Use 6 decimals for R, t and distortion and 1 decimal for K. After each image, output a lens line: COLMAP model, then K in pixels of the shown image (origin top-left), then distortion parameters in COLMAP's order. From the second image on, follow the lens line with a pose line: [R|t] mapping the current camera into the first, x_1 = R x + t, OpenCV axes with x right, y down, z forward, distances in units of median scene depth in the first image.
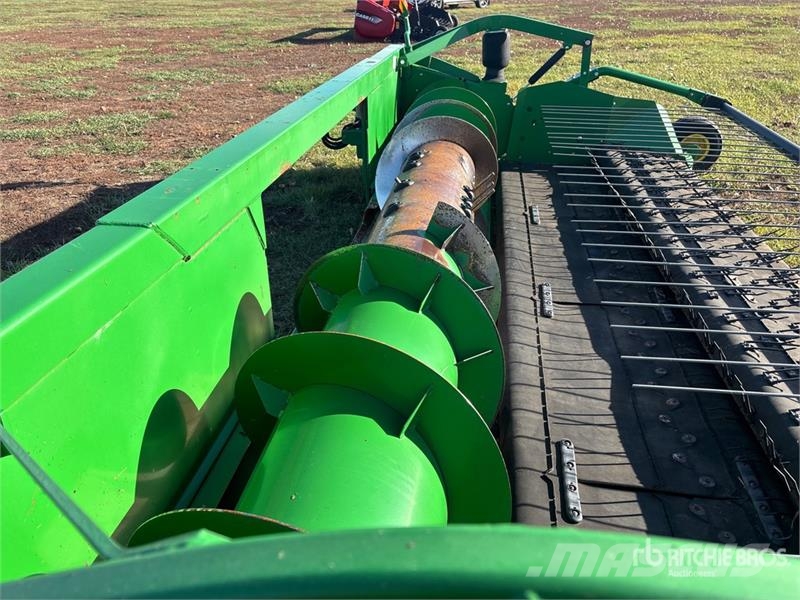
lens RADIAL K [[603.1, 0, 404.5], [0, 603.1, 303.7], [0, 0, 1]] dist [0.061205, -0.065946]
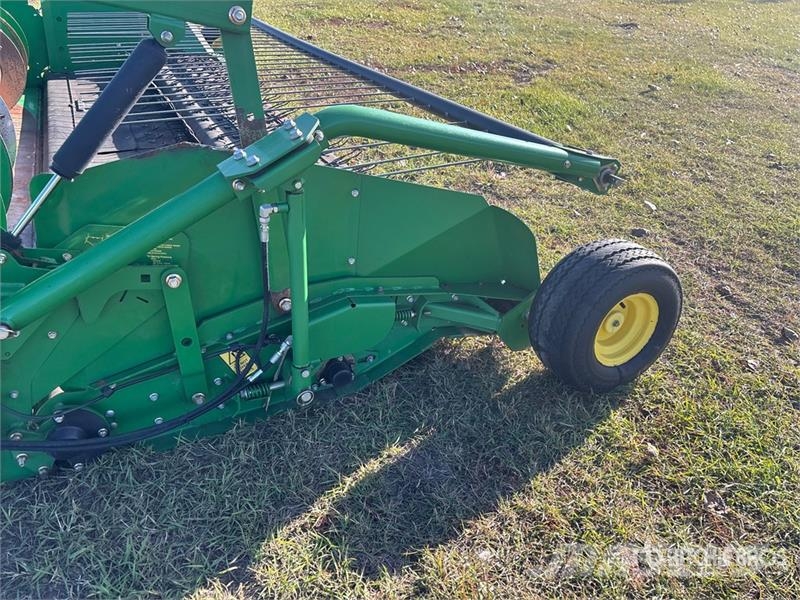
lens RADIAL K [[603.1, 0, 404.5], [0, 603.1, 303.7], [0, 0, 1]] dist [0.061205, -0.065946]
pose [[0.828812, -0.268807, 0.490727, 0.049941], [0.241269, 0.963008, 0.120019, 0.172723], [-0.504836, 0.018924, 0.863008, -0.208430]]
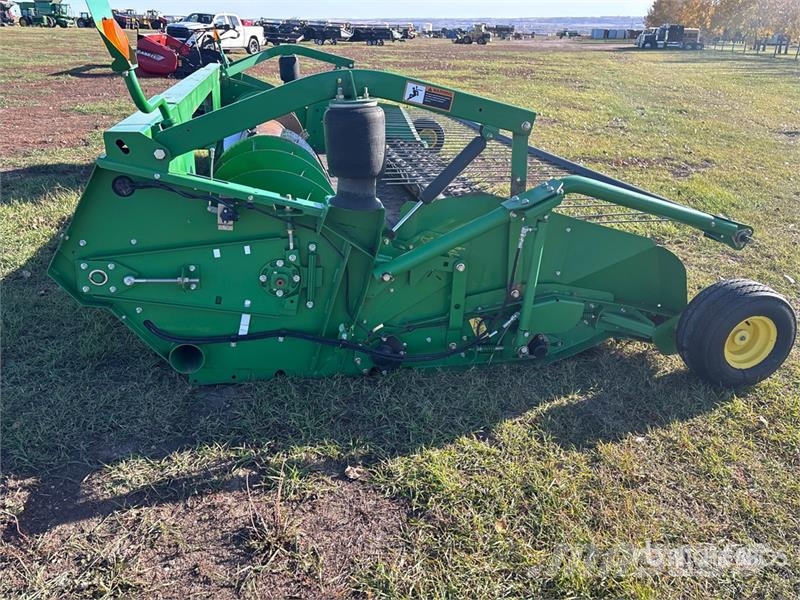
lens RADIAL K [[601.7, 0, 406.0], [0, 601.7, 295.8], [0, 0, 1]] dist [0.056690, -0.050424]
pose [[0.938083, -0.100460, 0.331524, -0.114066], [0.126441, 0.990295, -0.057696, 0.218850], [-0.322511, 0.096042, 0.941681, -0.364244]]
